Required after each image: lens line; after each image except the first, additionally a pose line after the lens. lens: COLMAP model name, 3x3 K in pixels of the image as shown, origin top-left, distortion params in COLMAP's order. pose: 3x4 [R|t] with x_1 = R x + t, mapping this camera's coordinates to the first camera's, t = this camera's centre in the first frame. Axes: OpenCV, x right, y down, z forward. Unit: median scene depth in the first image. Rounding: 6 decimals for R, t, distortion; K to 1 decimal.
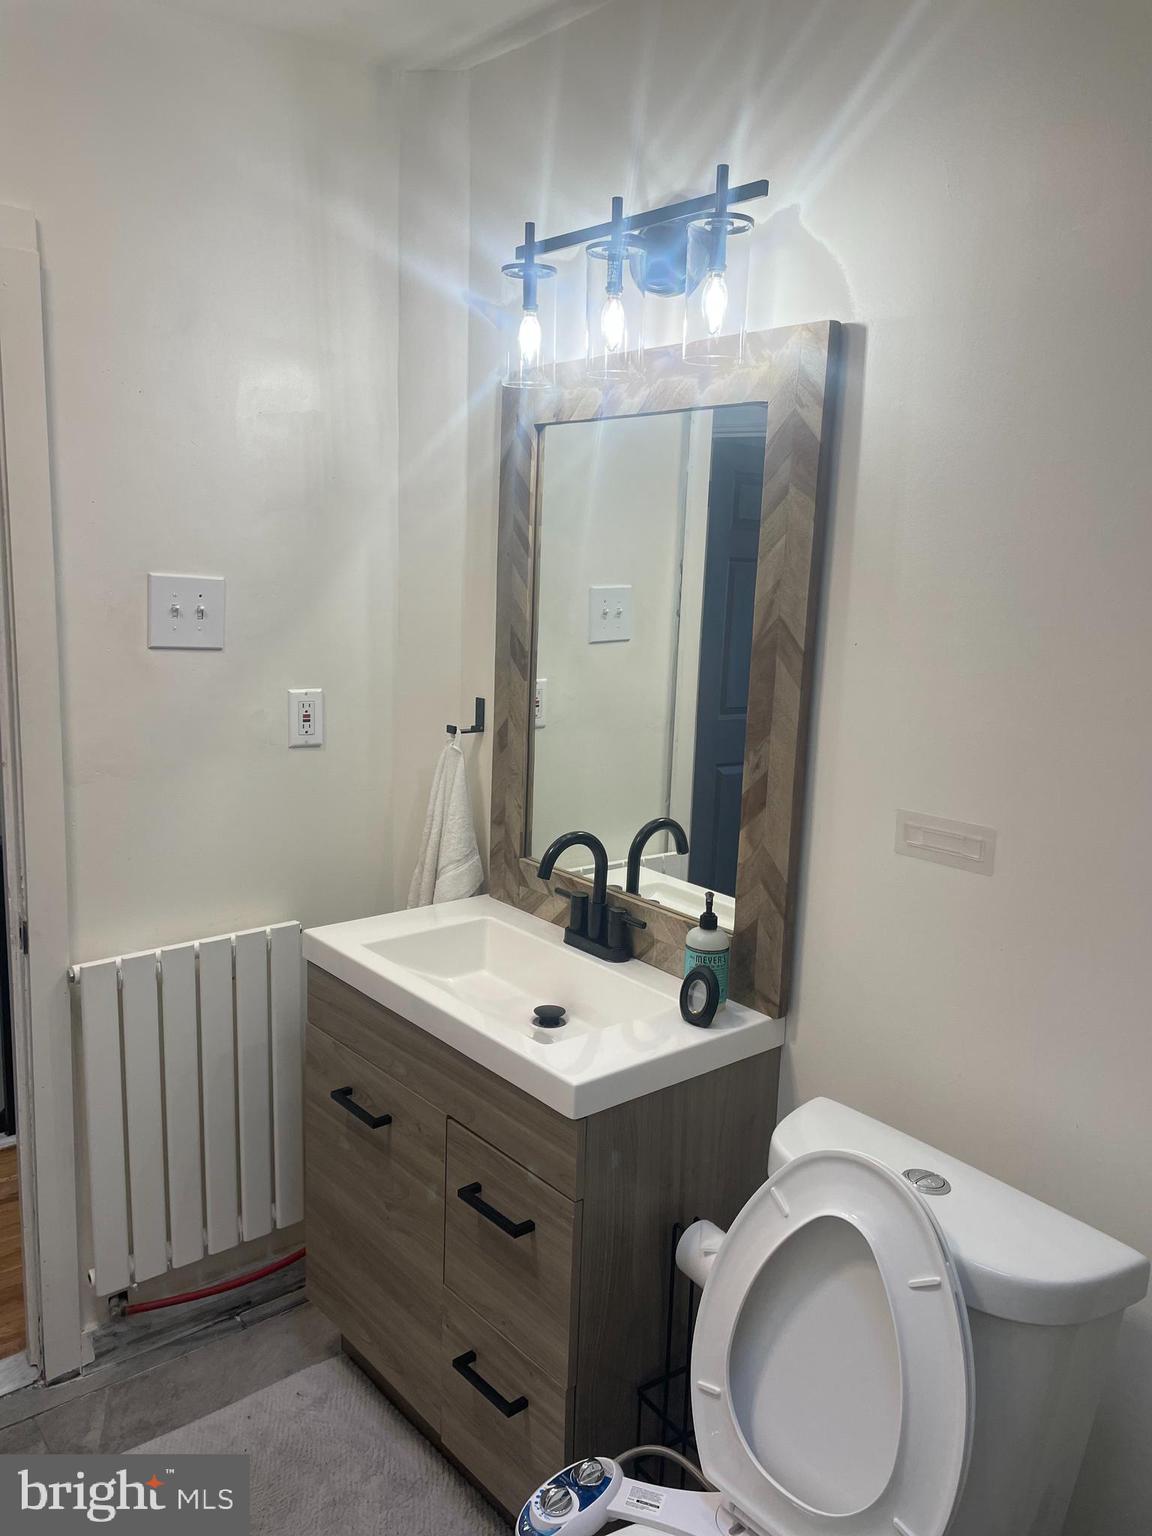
lens RADIAL K [[1160.0, 0, 583.0], [0, 1160.0, 765.4], [0, 0, 1]] dist [0.085200, -0.111554]
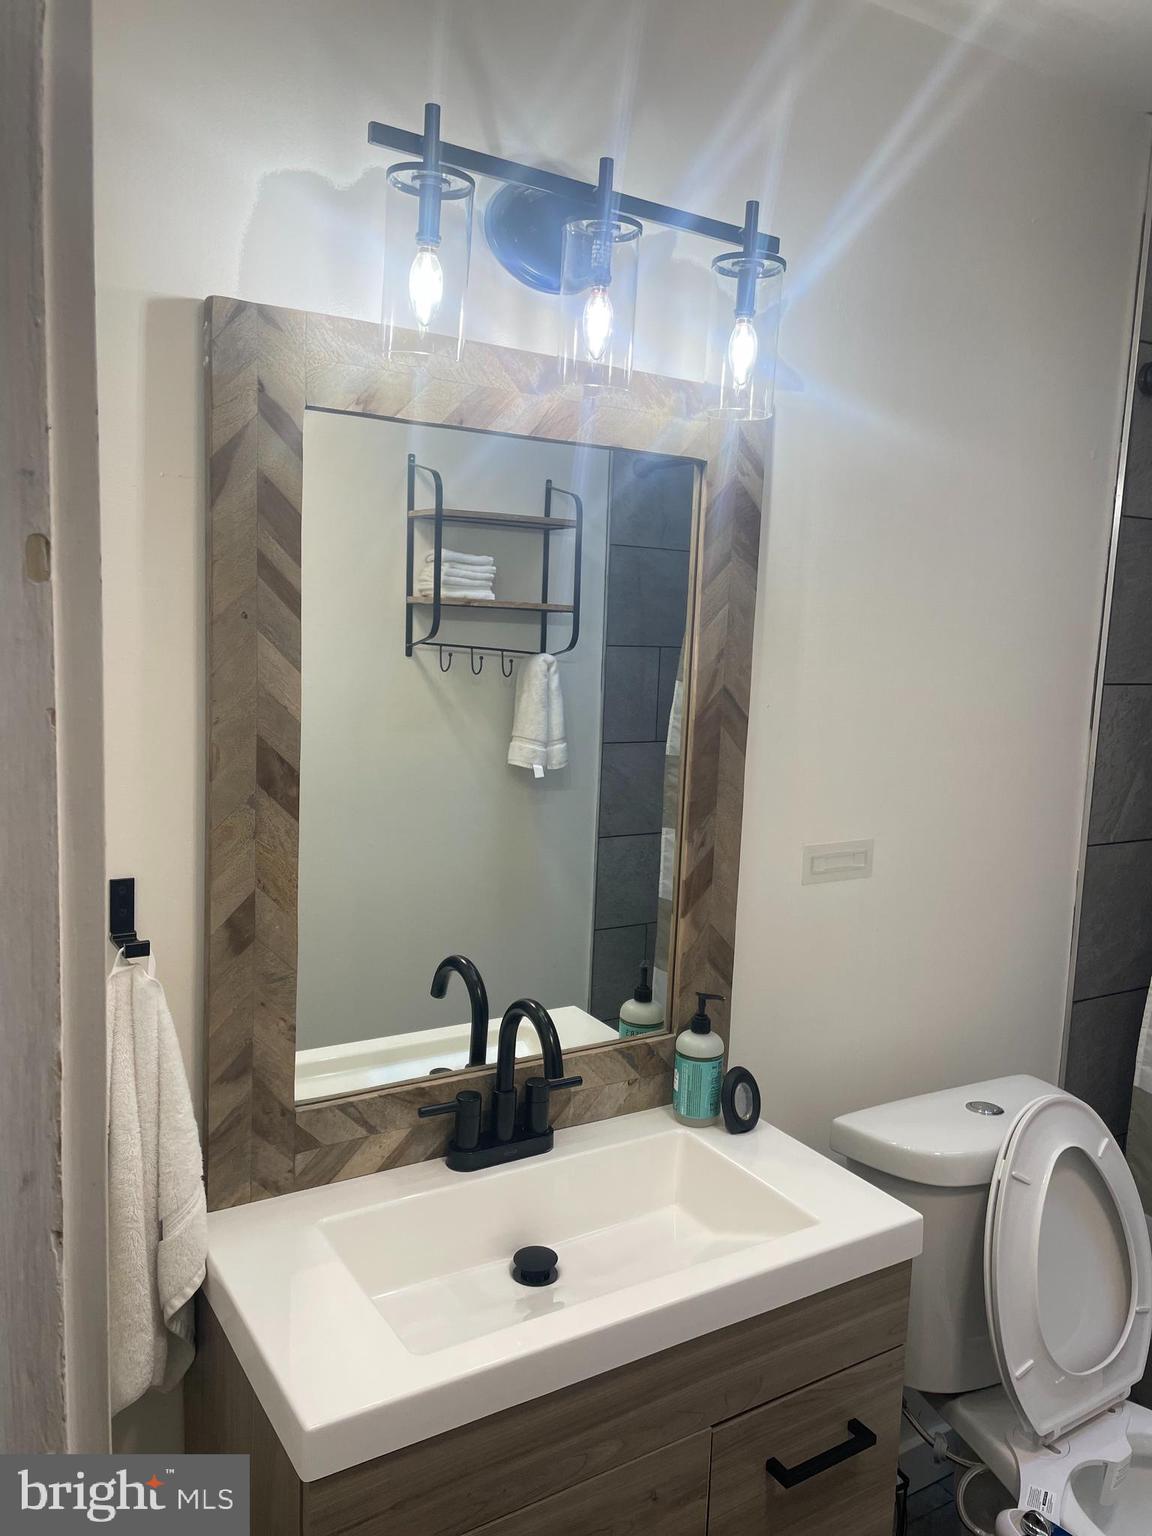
lens RADIAL K [[1160.0, 0, 582.5], [0, 1160.0, 768.5], [0, 0, 1]] dist [0.085200, -0.111554]
pose [[0.135901, -0.161754, 0.977429, -0.764130], [0.140119, 0.979803, 0.142665, -0.204765], [-0.980764, 0.117568, 0.155821, 0.927214]]
